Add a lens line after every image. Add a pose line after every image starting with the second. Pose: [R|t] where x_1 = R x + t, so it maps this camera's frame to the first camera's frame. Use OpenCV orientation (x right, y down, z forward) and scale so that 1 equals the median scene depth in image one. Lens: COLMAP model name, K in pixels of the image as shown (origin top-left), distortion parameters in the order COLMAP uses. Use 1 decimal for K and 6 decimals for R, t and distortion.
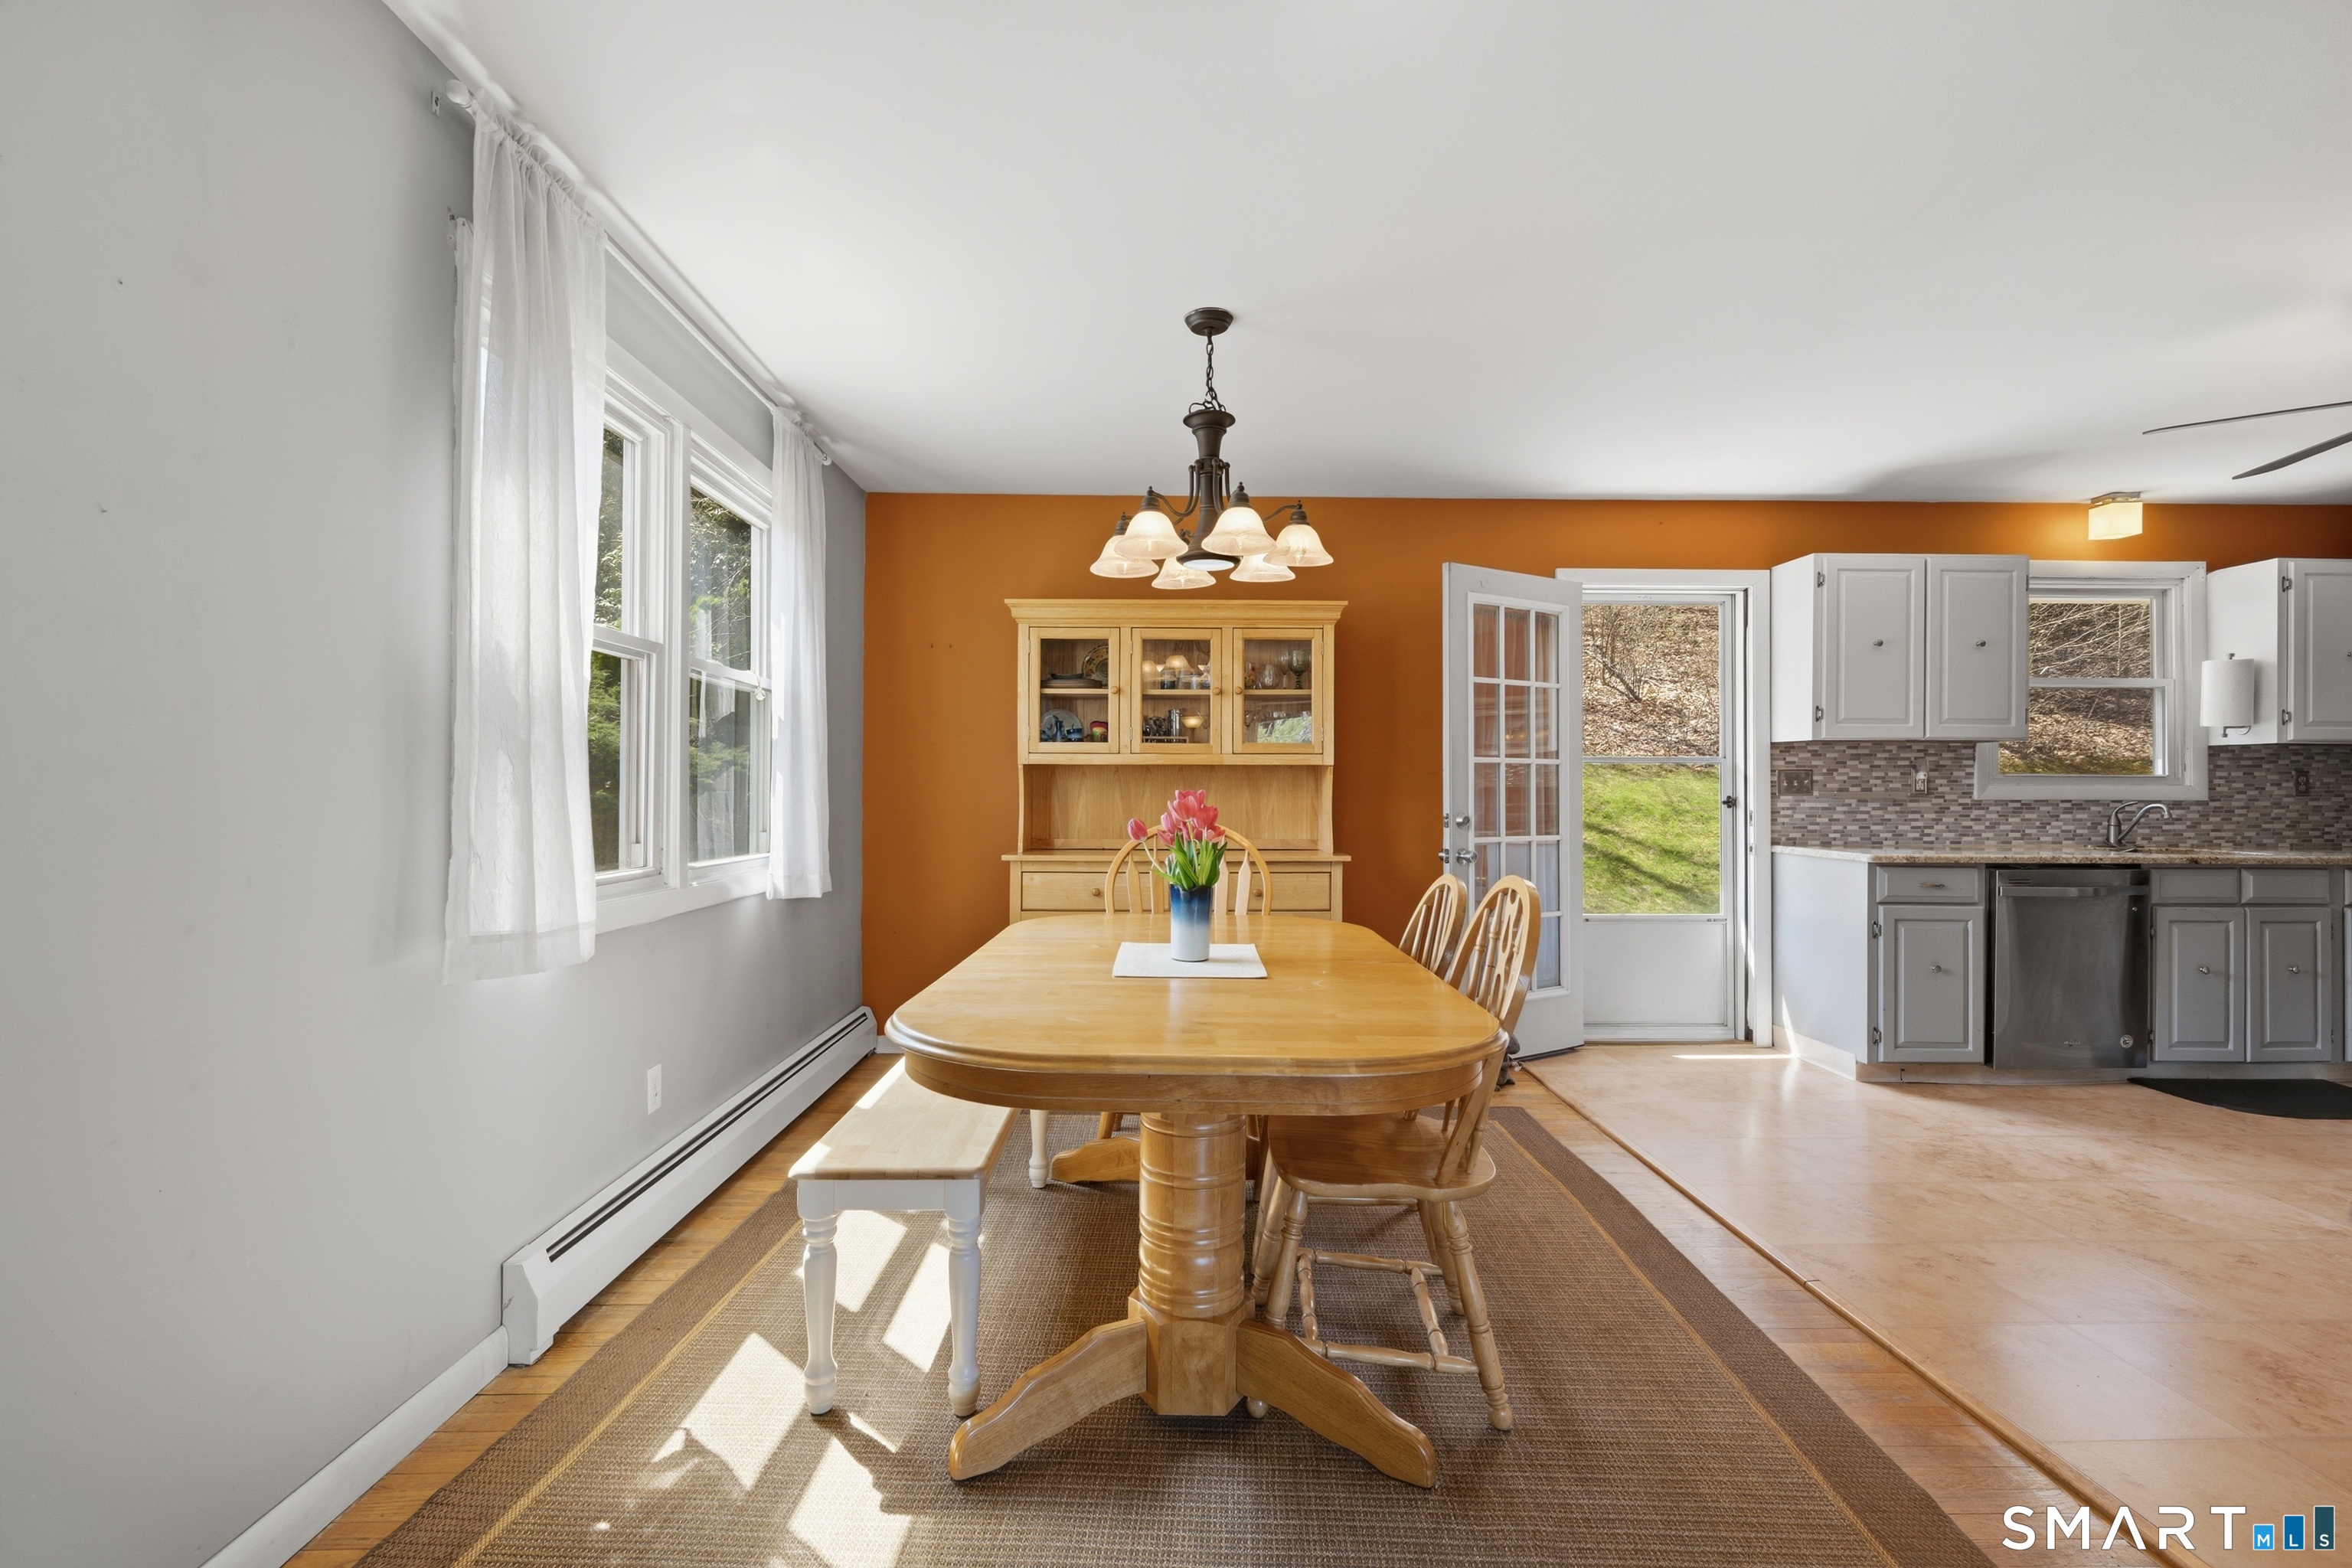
lens RADIAL K [[1047.9, 0, 1171.7], [0, 1047.9, 779.6], [0, 0, 1]] dist [-0.000178, 0.000092]
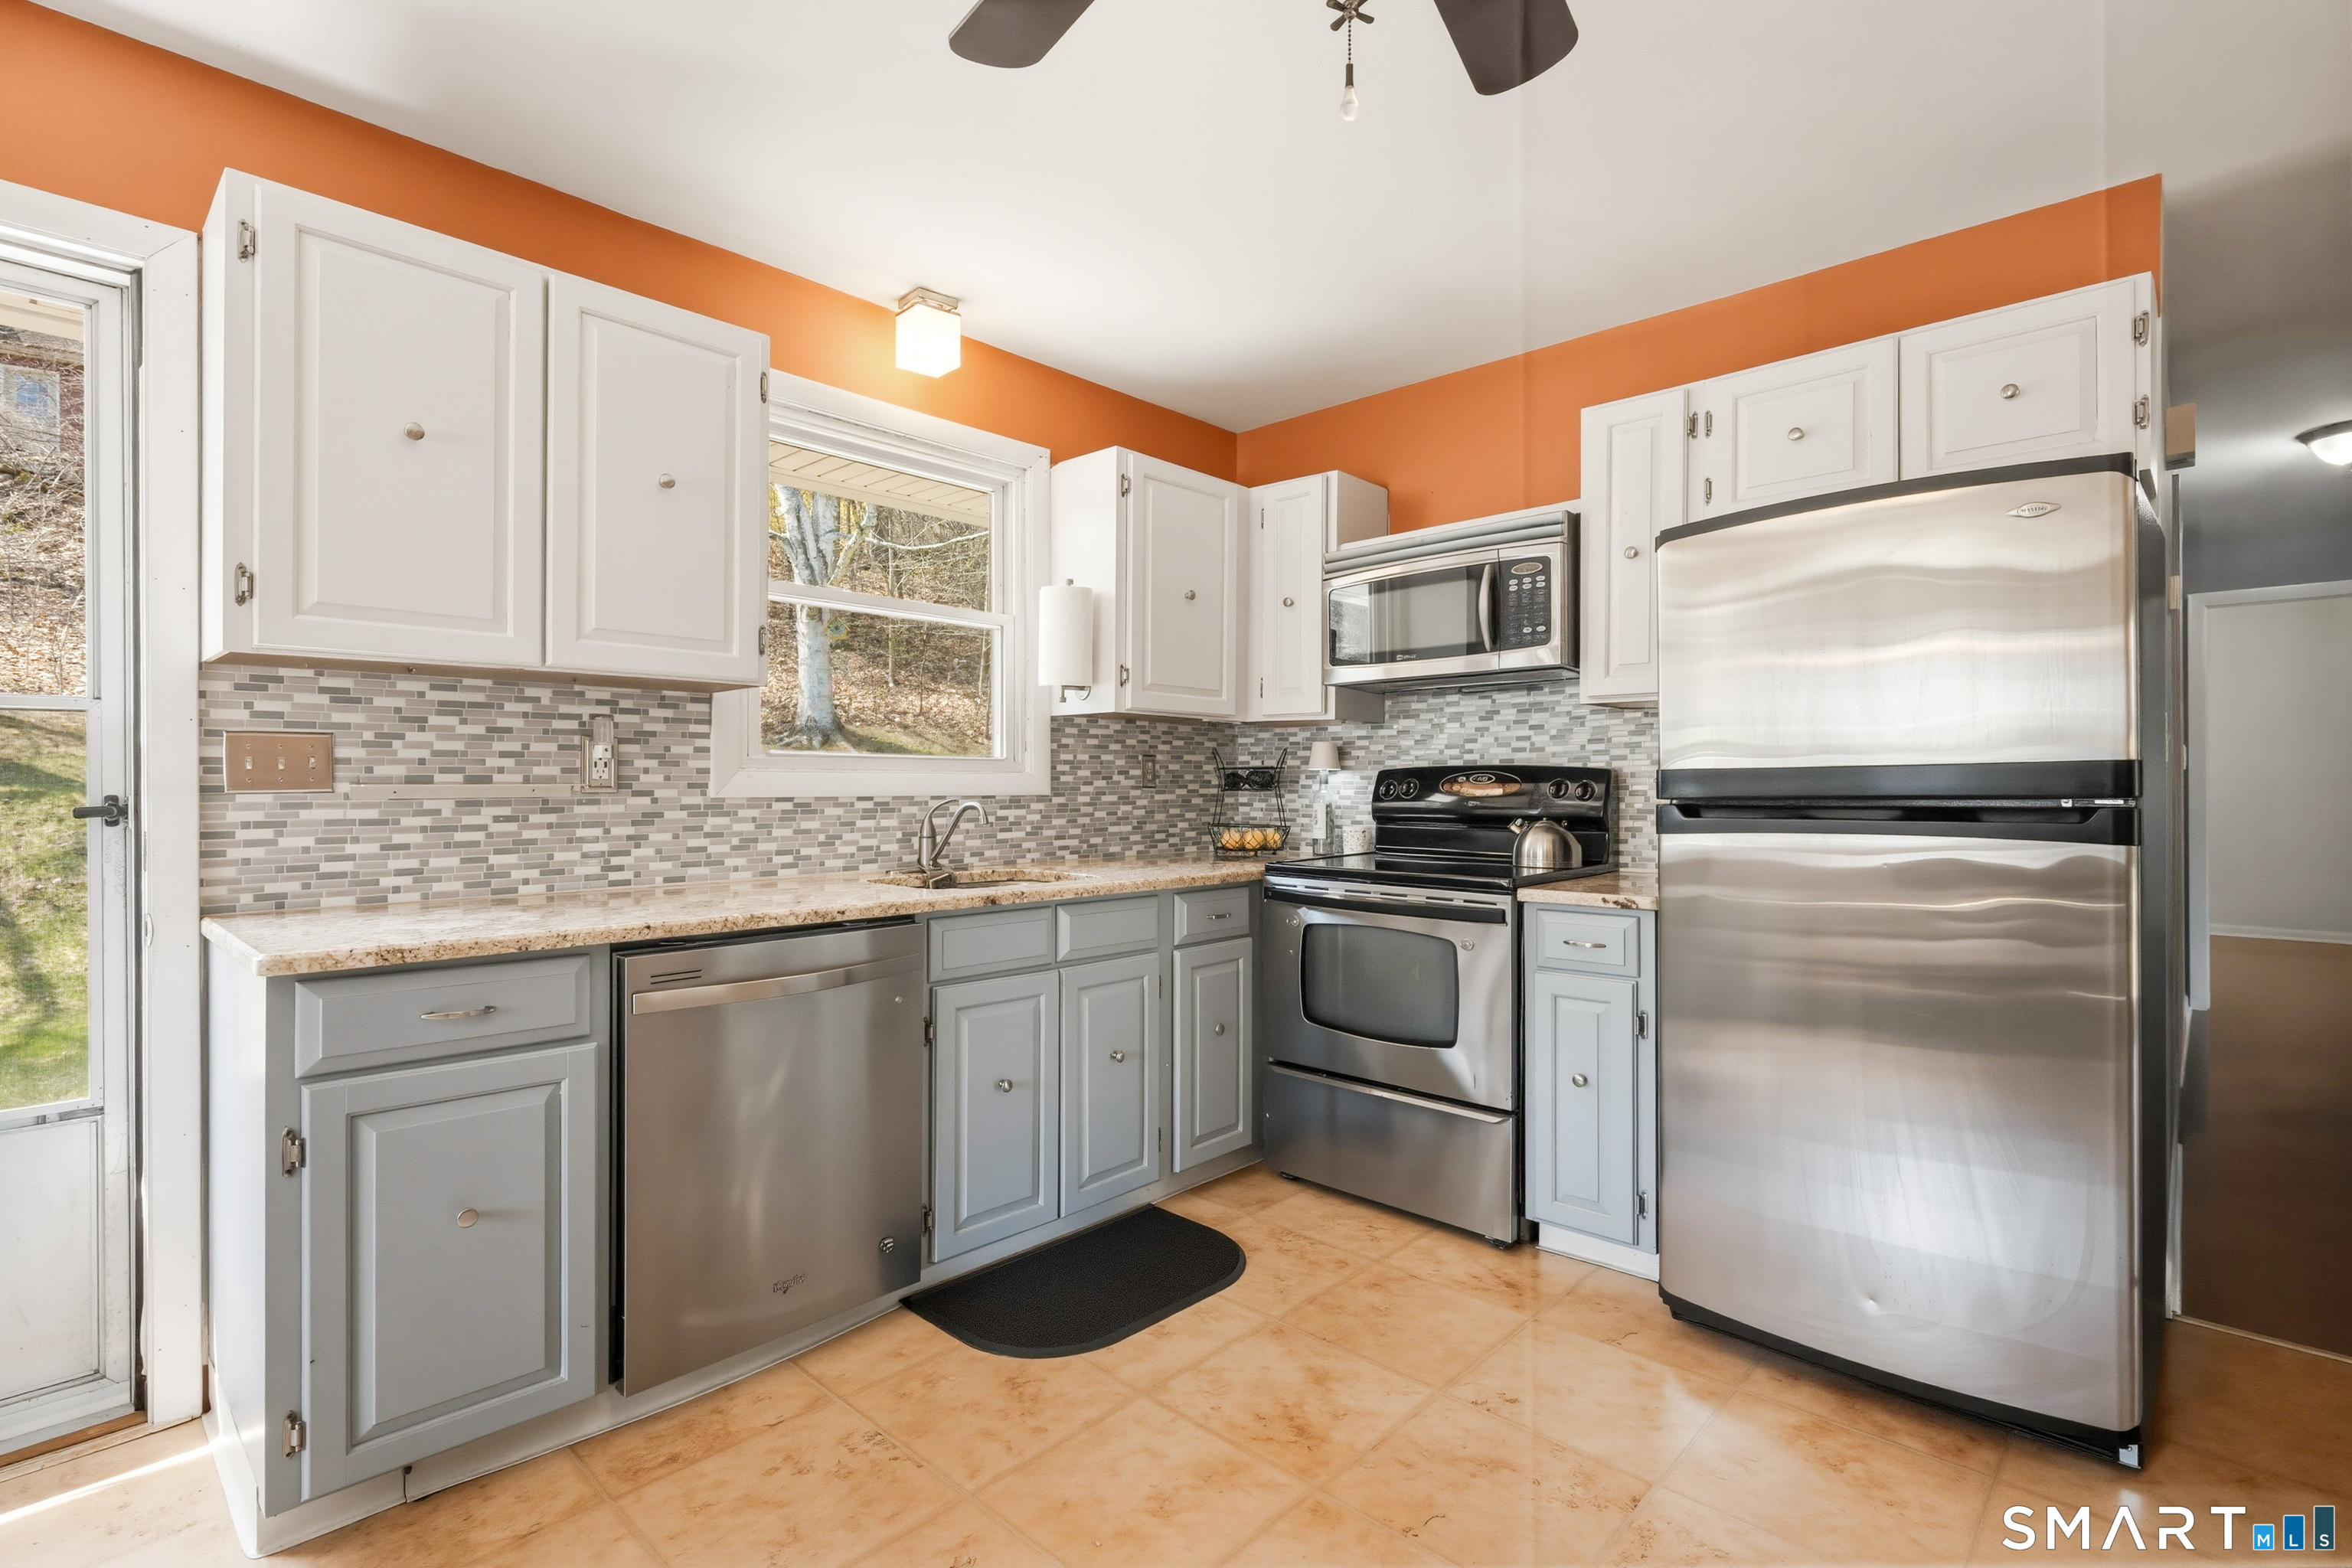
lens RADIAL K [[1071.8, 0, 1172.7], [0, 1071.8, 787.6], [0, 0, 1]] dist [-0.001669, -0.000332]
pose [[0.704471, -0.005204, 0.709714, 0.542536], [-0.005337, 0.999906, 0.012629, 0.005647], [-0.709713, -0.012685, 0.704377, 0.442864]]
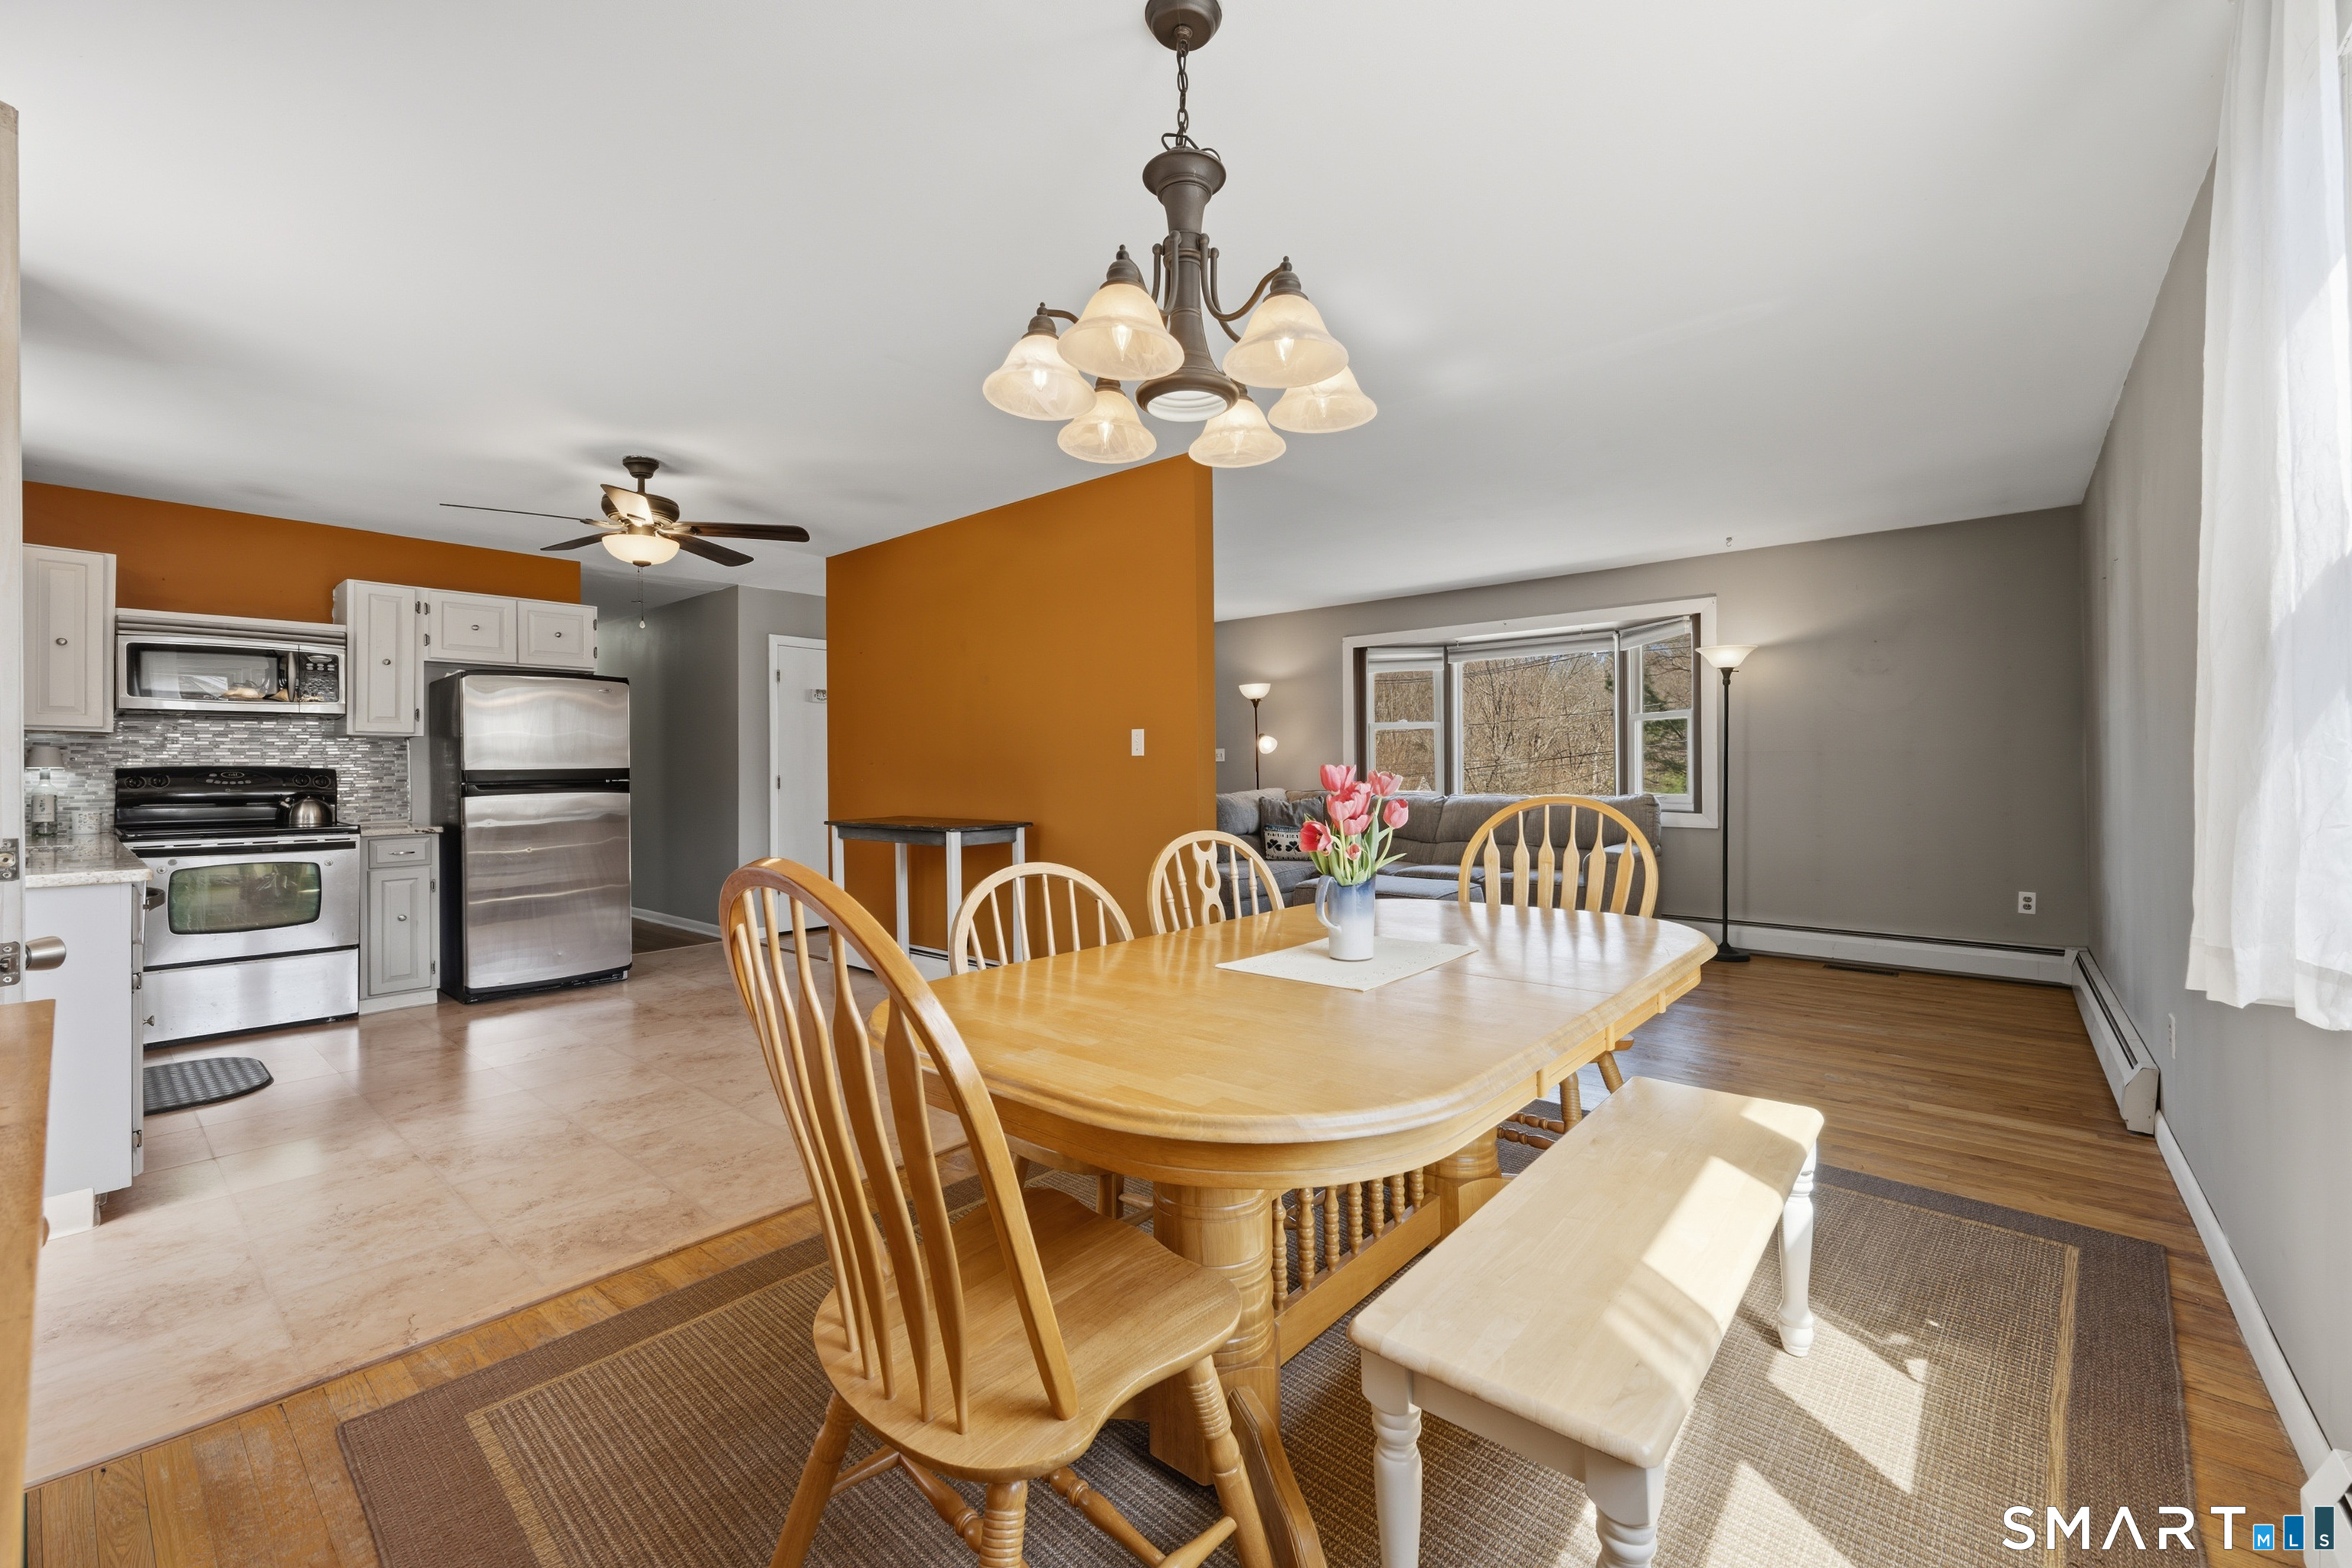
lens RADIAL K [[934.1, 0, 1188.6], [0, 934.1, 773.4], [0, 0, 1]] dist [0.000081, -0.000272]
pose [[-0.742992, -0.002992, 0.669294, -0.213470], [-0.004027, 0.999992, 0.000000, 0.002287], [-0.669288, -0.002695, -0.742998, 0.854670]]
